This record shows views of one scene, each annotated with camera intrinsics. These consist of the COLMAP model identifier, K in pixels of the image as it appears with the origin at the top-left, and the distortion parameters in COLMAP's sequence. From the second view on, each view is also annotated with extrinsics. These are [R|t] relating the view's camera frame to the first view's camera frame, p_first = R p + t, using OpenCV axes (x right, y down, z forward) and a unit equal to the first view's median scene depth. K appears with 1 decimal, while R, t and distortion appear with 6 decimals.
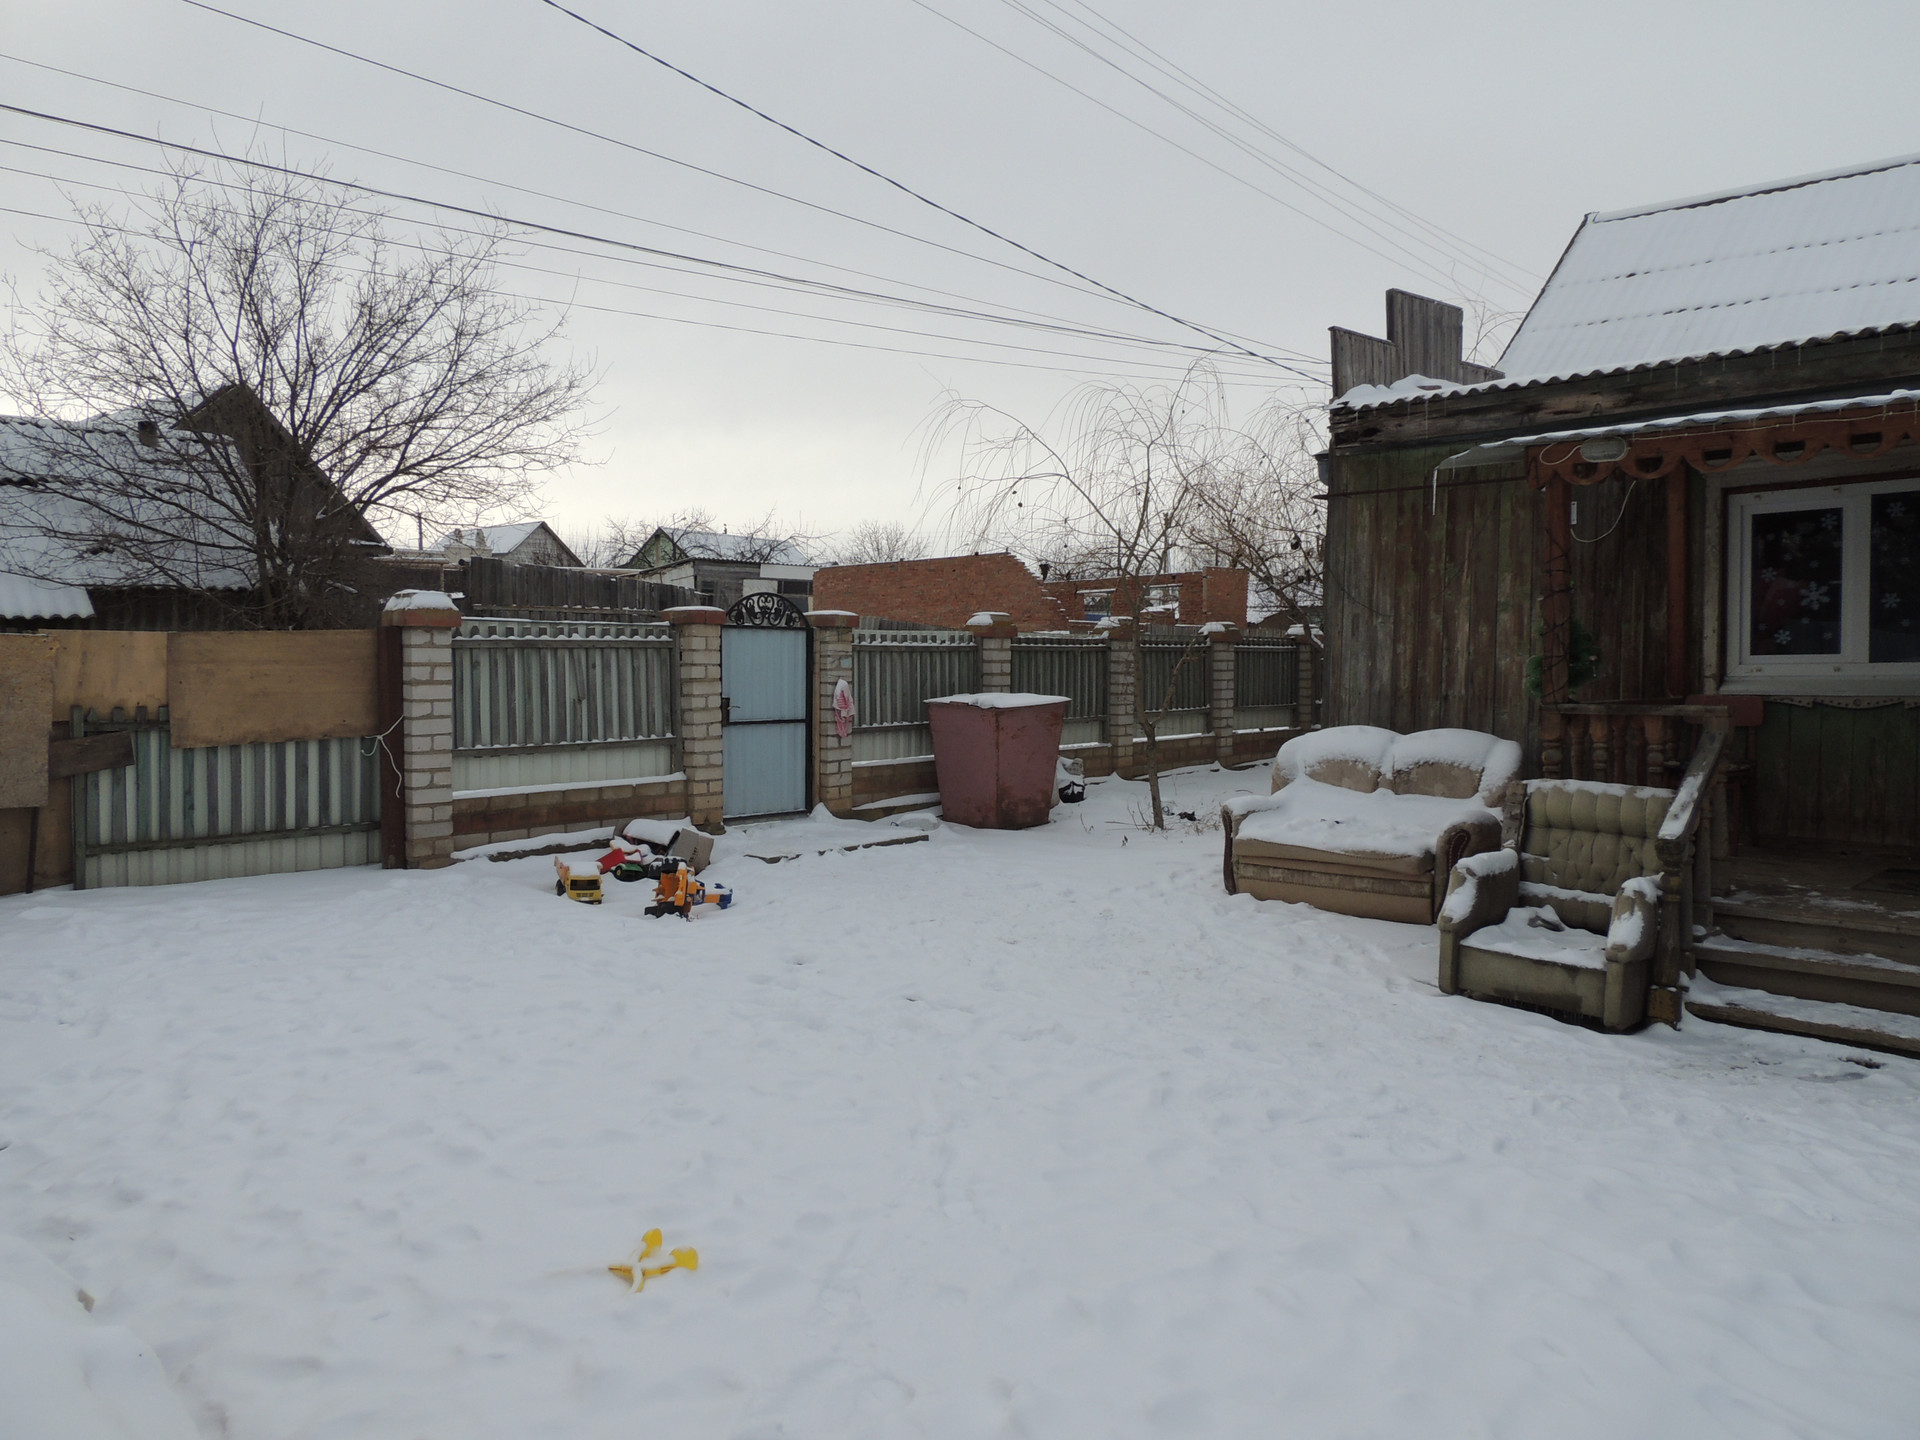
lens RADIAL K [[1363.2, 0, 950.2], [0, 1363.2, 716.3], [0, 0, 1]] dist [-0.028204, 0.010258]
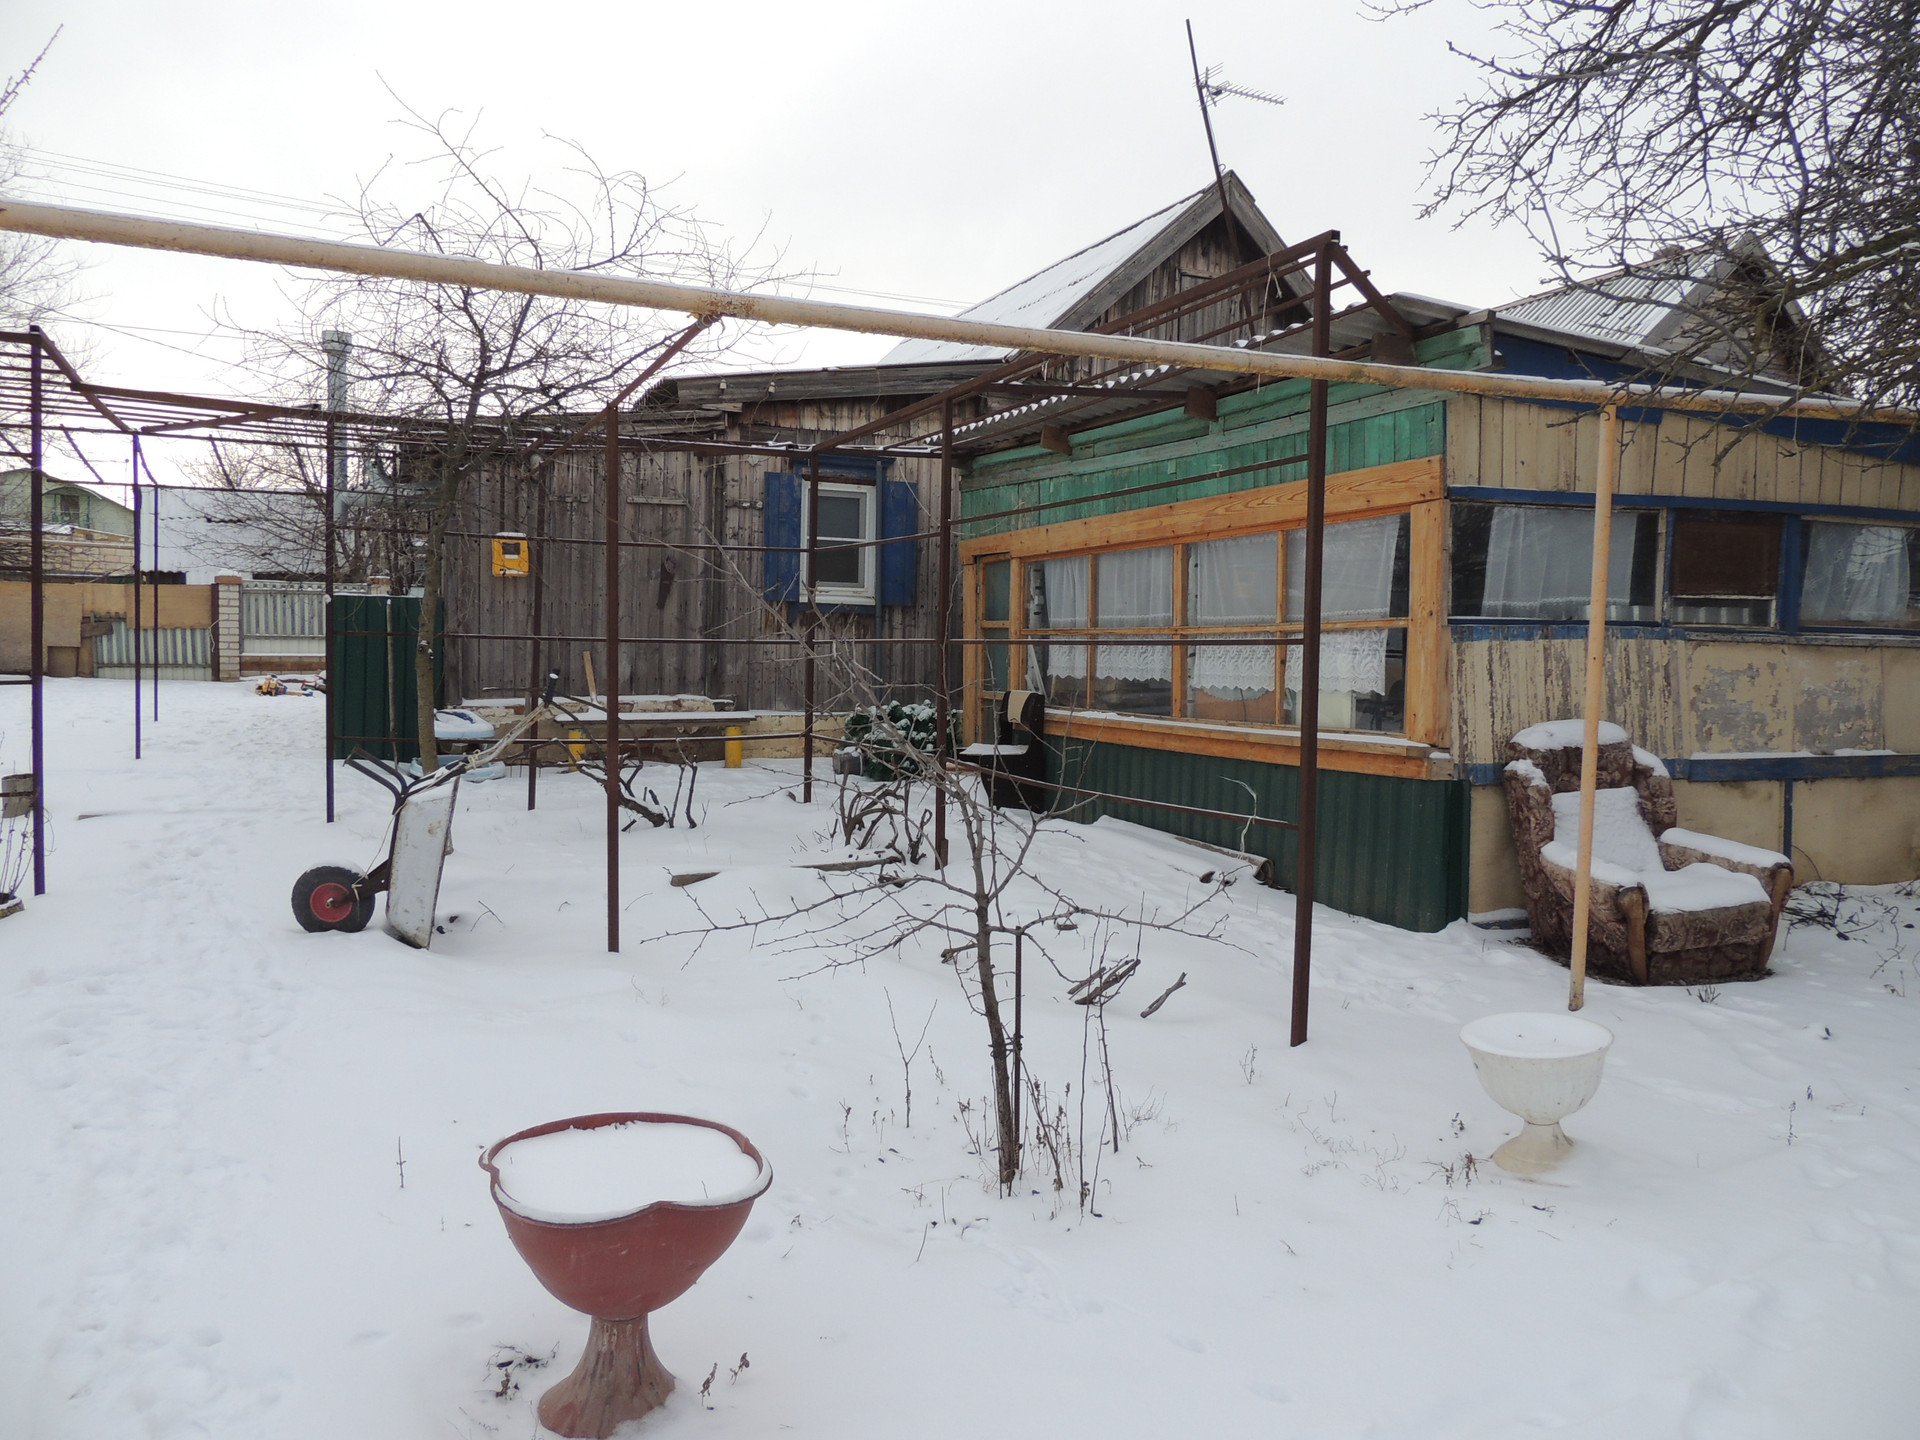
lens RADIAL K [[1363.2, 0, 970.1], [0, 1363.2, 719.0], [0, 0, 1]] dist [-0.028204, 0.010258]
pose [[0.933179, 0.035412, -0.357662, 1.733345], [-0.031347, 0.999361, 0.017159, 0.093972], [0.358042, -0.004800, 0.933693, -0.792987]]
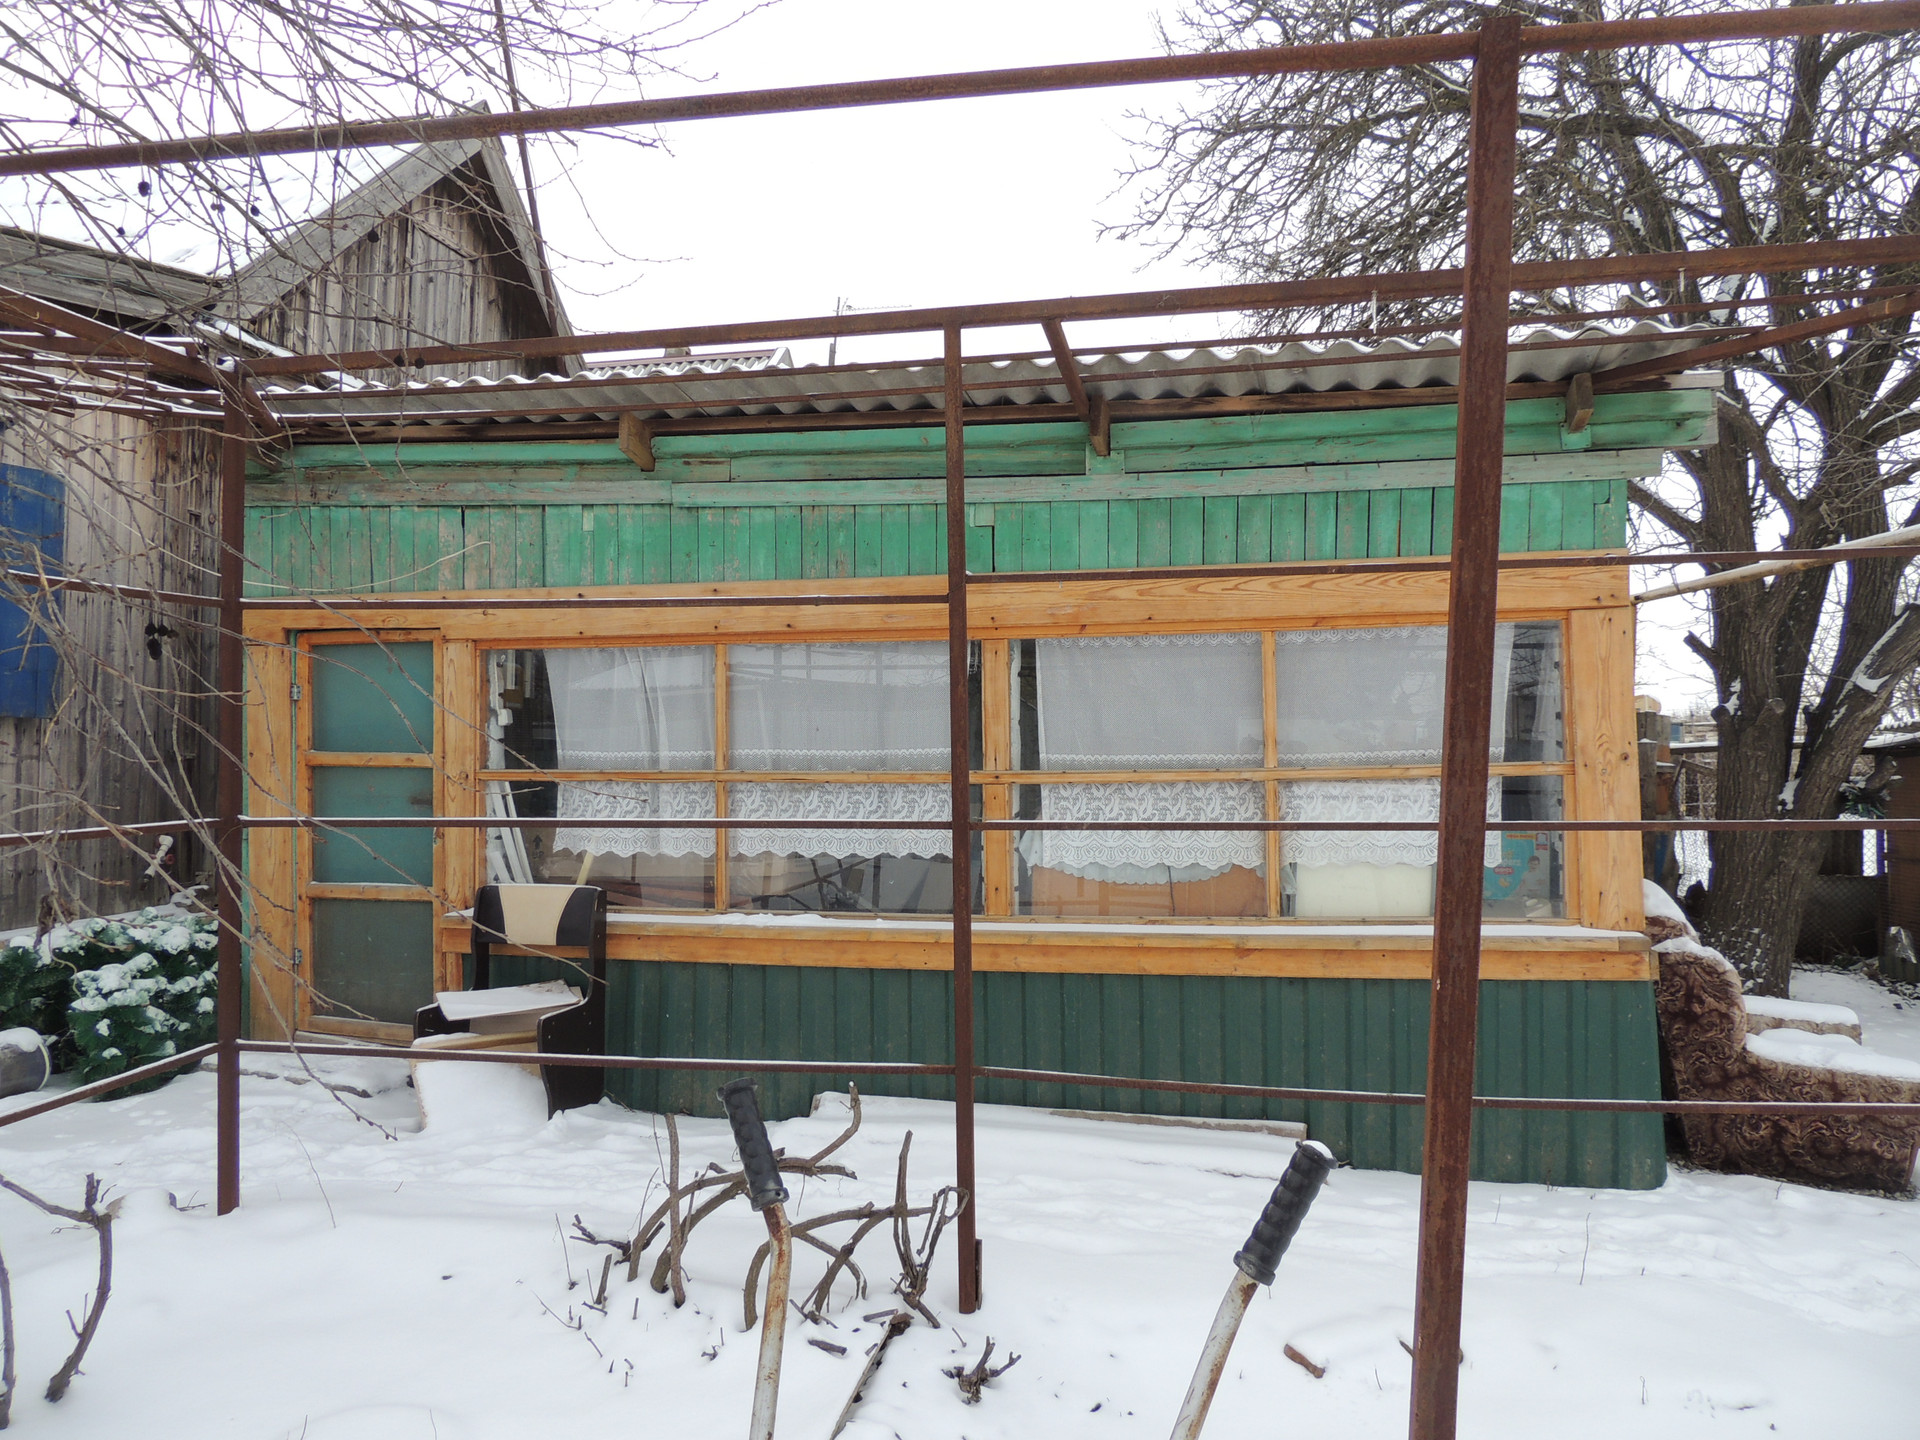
lens RADIAL K [[1363.2, 0, 972.4], [0, 1363.2, 708.1], [0, 0, 1]] dist [-0.028204, 0.010258]
pose [[0.834803, 0.017225, 0.550279, 1.171373], [0.020849, 0.997804, -0.062862, 0.050193], [-0.550153, 0.063950, 0.832611, -0.329107]]
